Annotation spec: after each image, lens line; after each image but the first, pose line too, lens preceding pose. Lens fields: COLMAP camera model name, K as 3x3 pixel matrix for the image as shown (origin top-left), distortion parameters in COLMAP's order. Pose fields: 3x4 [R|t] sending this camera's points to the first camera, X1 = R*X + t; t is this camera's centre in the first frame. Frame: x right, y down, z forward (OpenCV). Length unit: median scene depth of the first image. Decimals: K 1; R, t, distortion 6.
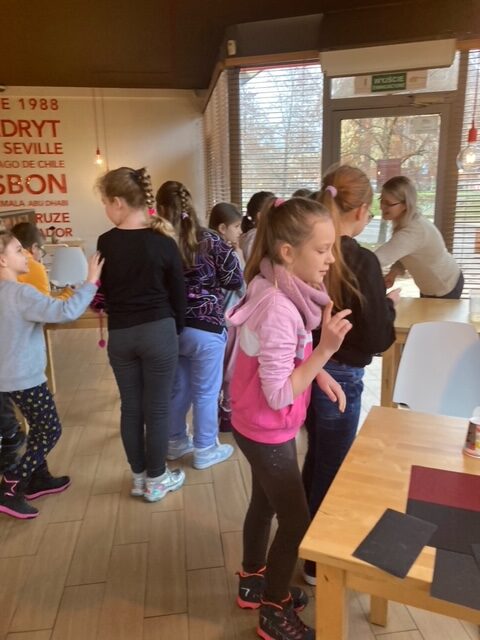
lens RADIAL K [[528.3, 0, 237.9], [0, 528.3, 316.6], [0, 0, 1]] dist [0.022390, -0.006576]
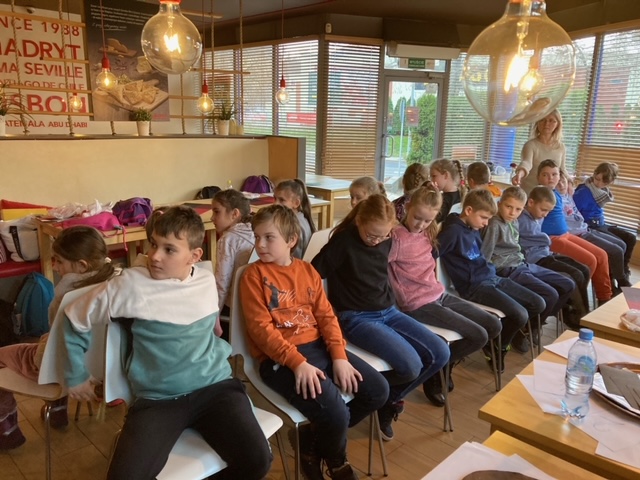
lens RADIAL K [[528.3, 0, 320.0], [0, 528.3, 240.0], [0, 0, 1]] dist [0.022390, -0.006576]
pose [[0.793492, -0.109314, 0.598682, -0.637238], [0.108428, 0.993390, 0.037674, 0.025743], [-0.598843, 0.035020, 0.800100, -0.119813]]
